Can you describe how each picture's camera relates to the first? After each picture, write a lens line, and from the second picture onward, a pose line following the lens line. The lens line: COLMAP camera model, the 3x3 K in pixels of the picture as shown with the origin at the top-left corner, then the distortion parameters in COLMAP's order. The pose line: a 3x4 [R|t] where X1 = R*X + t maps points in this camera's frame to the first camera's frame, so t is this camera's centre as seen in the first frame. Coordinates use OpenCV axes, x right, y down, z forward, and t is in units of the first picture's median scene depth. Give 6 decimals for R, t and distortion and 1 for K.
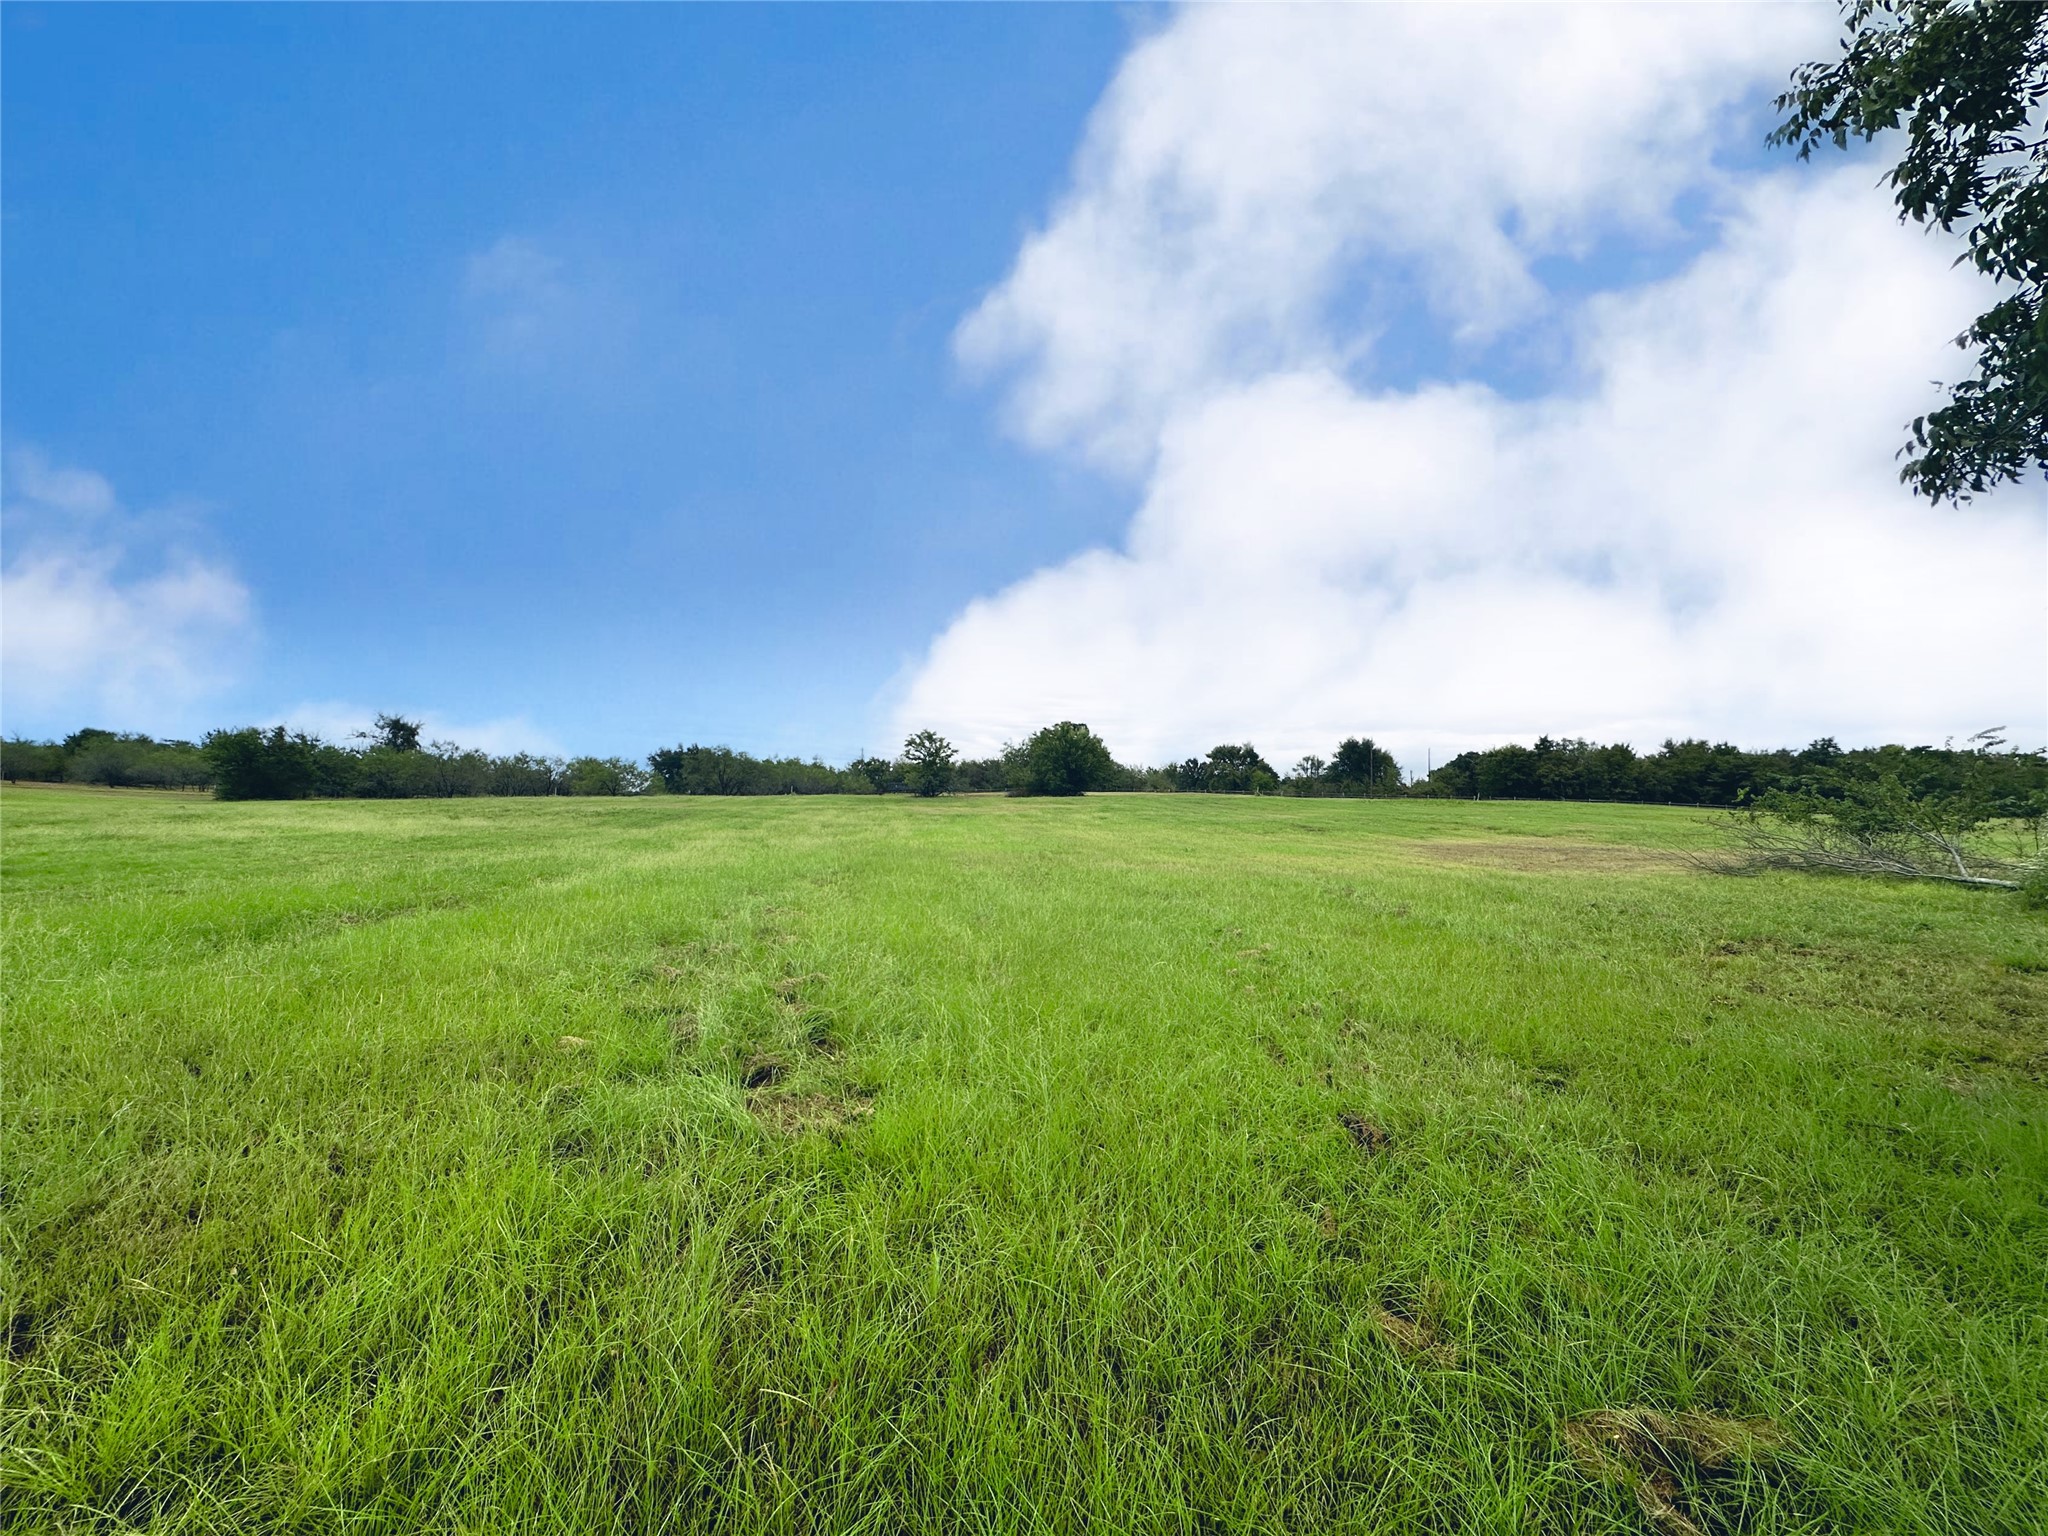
lens RADIAL K [[820.4, 0, 1020.6], [0, 820.4, 772.5], [0, 0, 1]] dist [0.001765, -0.000108]
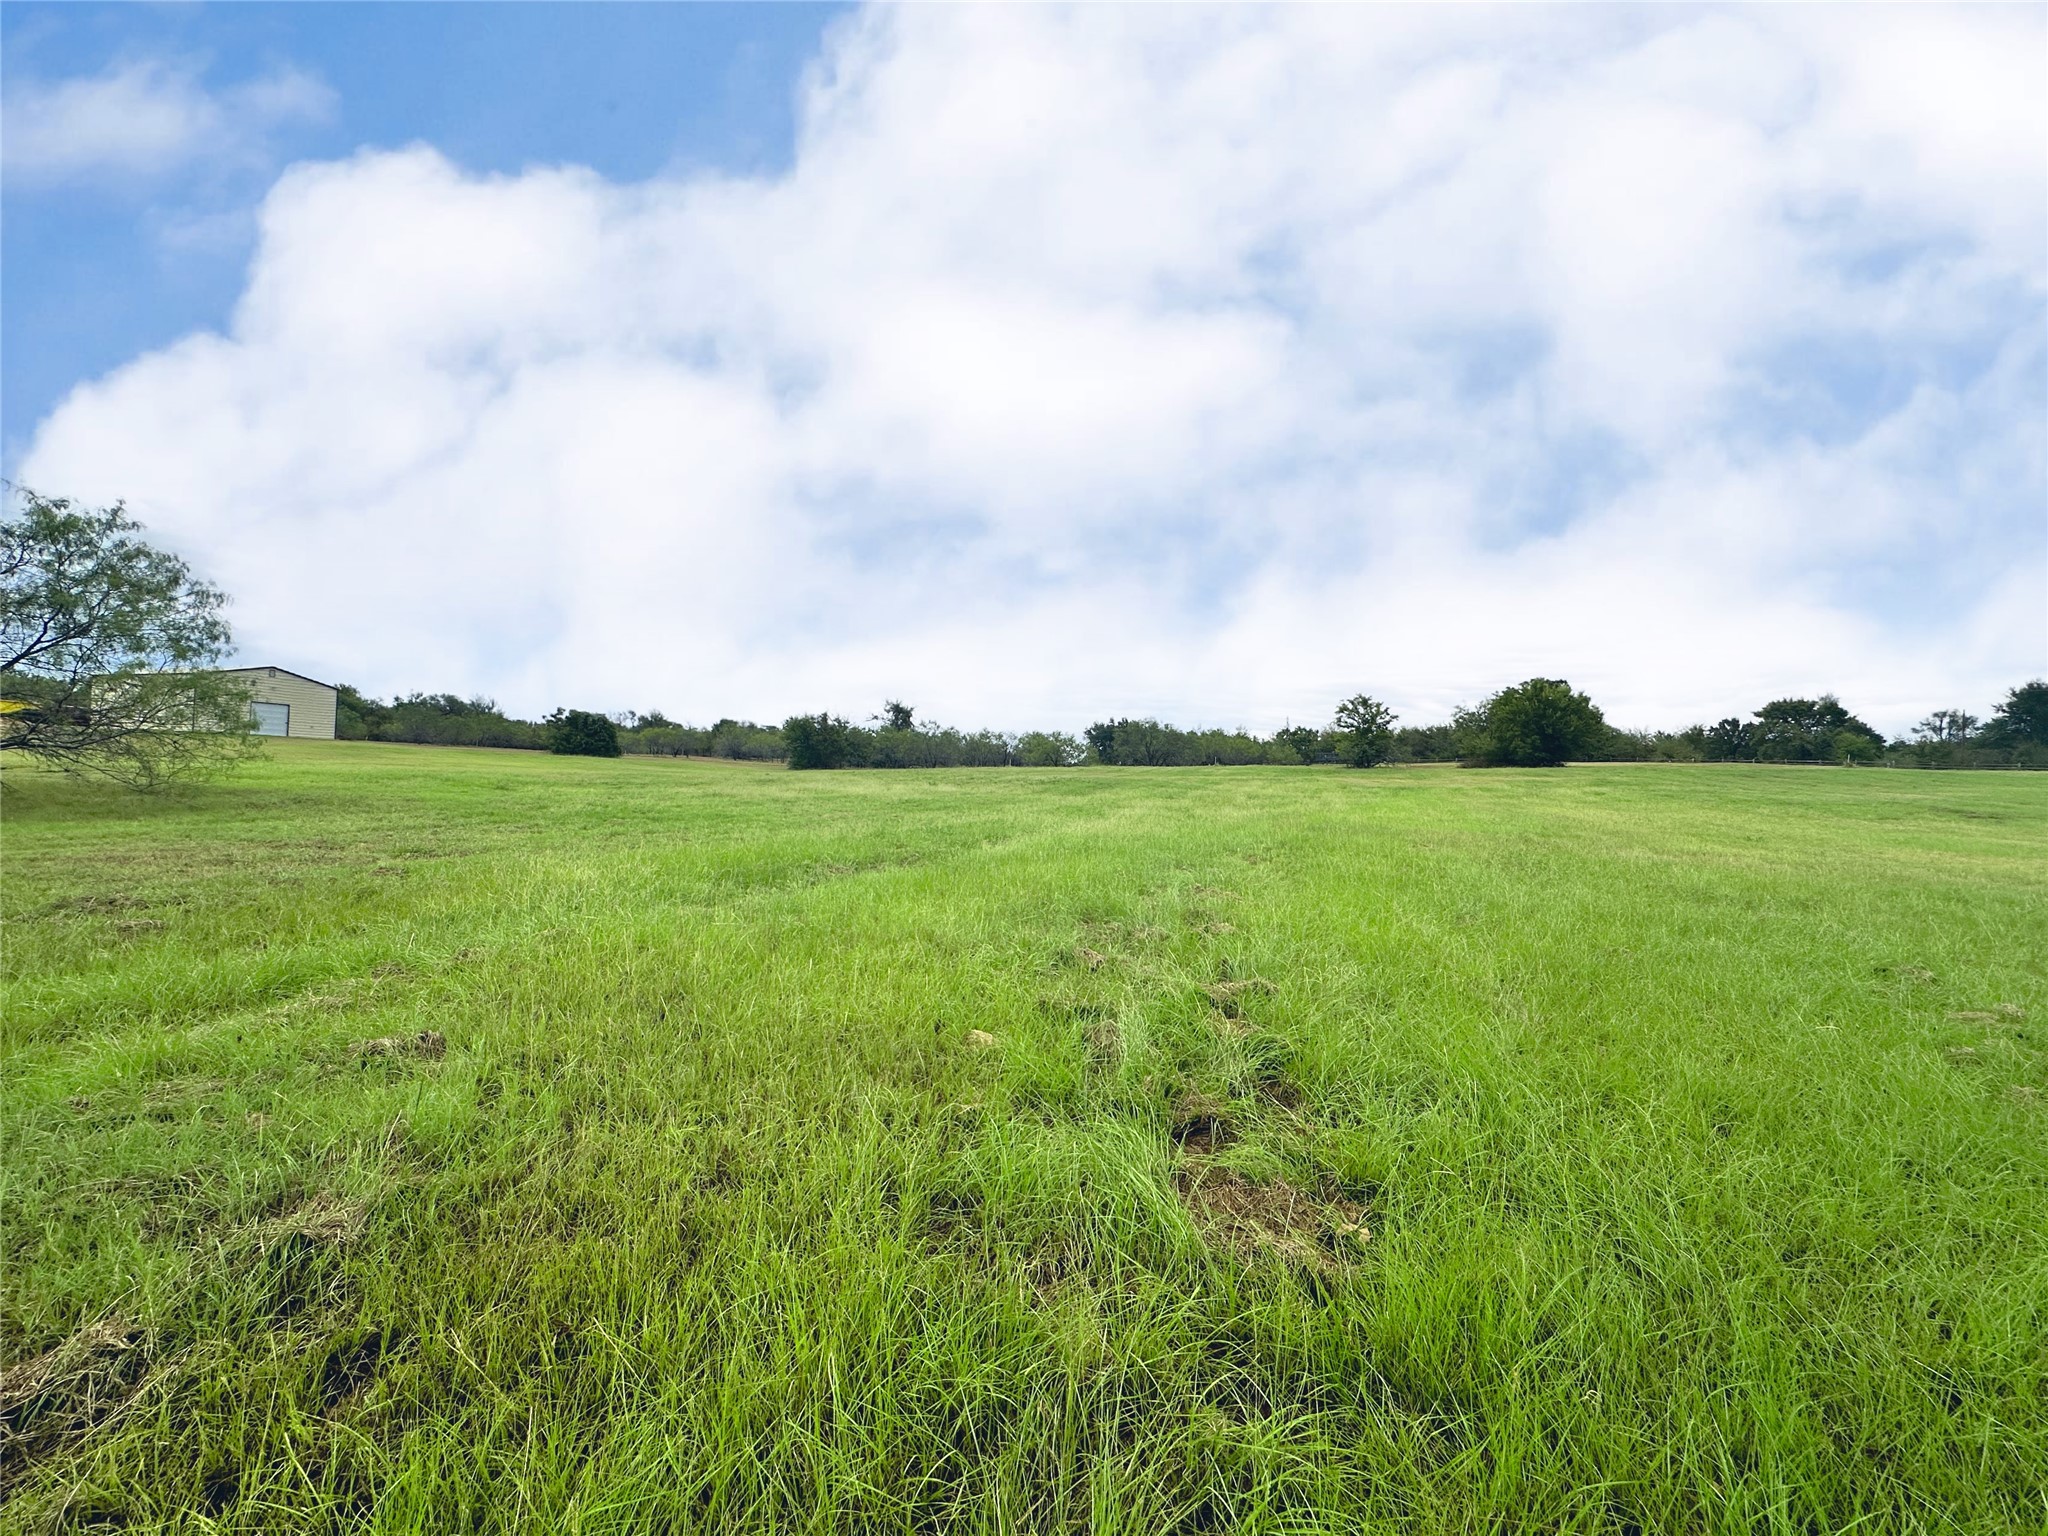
lens RADIAL K [[820.4, 0, 1025.0], [0, 820.4, 772.6], [0, 0, 1]] dist [0.001765, -0.000108]
pose [[0.877887, 0.004300, -0.478848, -0.003840], [0.012563, 0.999409, 0.032006, 0.000895], [0.478703, -0.034113, 0.877314, 0.011145]]
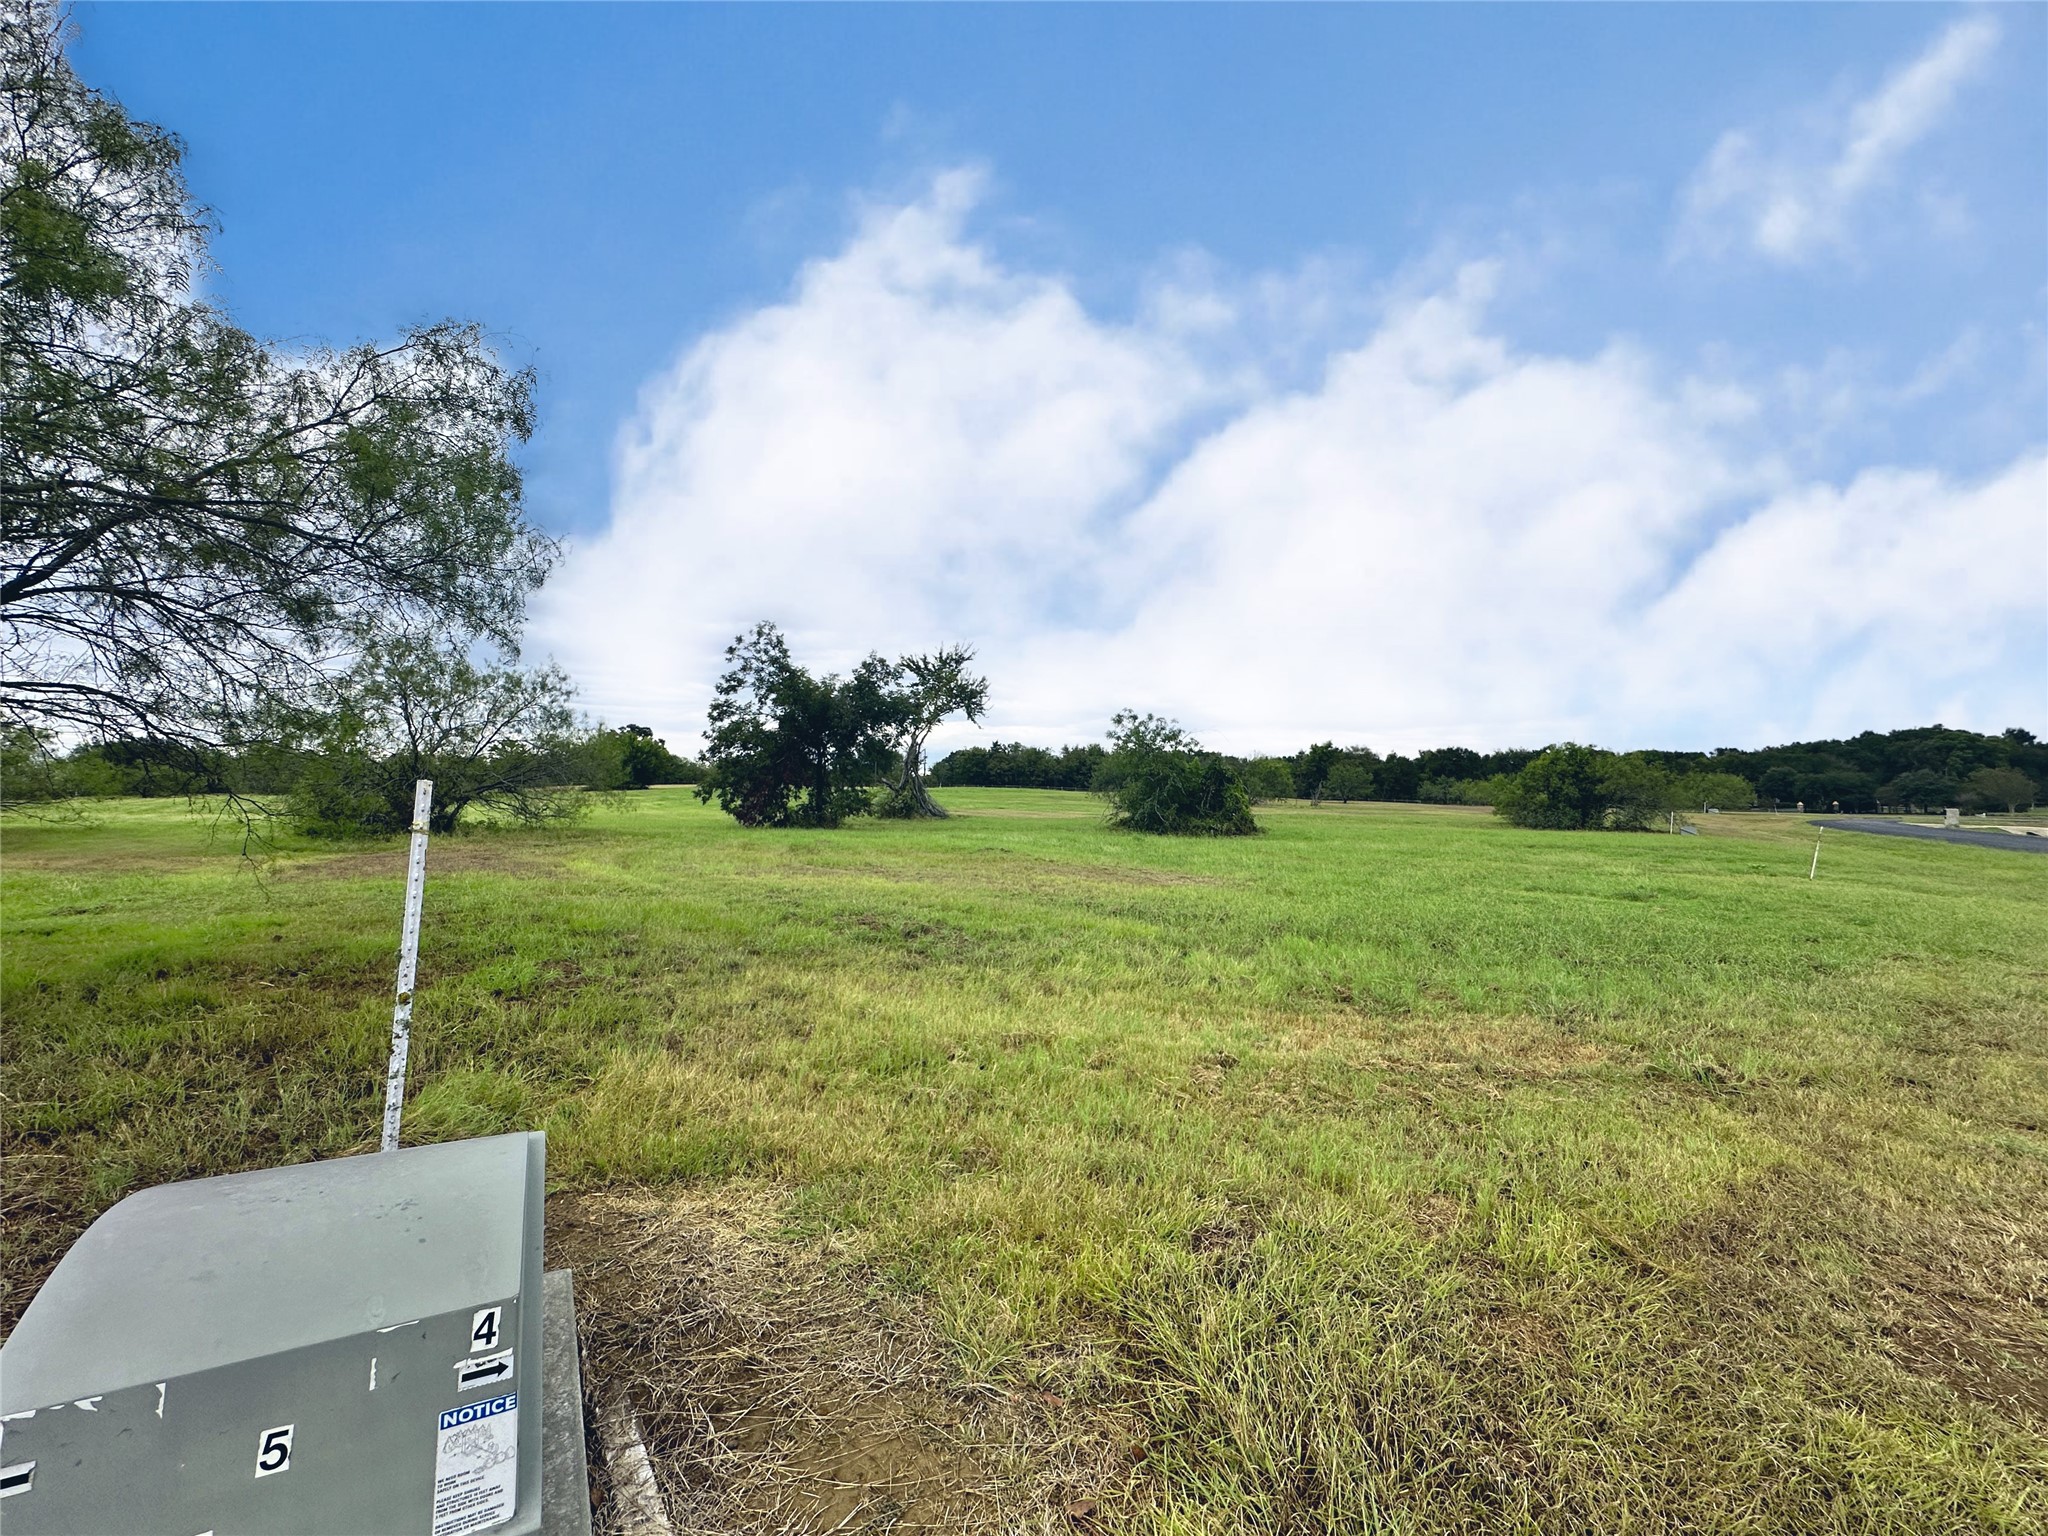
lens RADIAL K [[820.4, 0, 1033.7], [0, 820.4, 766.5], [0, 0, 1]] dist [0.001765, -0.000108]
pose [[0.869507, -0.003302, 0.493909, -0.037057], [-0.001579, 0.999954, 0.009465, -0.021804], [-0.493918, -0.009009, 0.869462, -0.460295]]
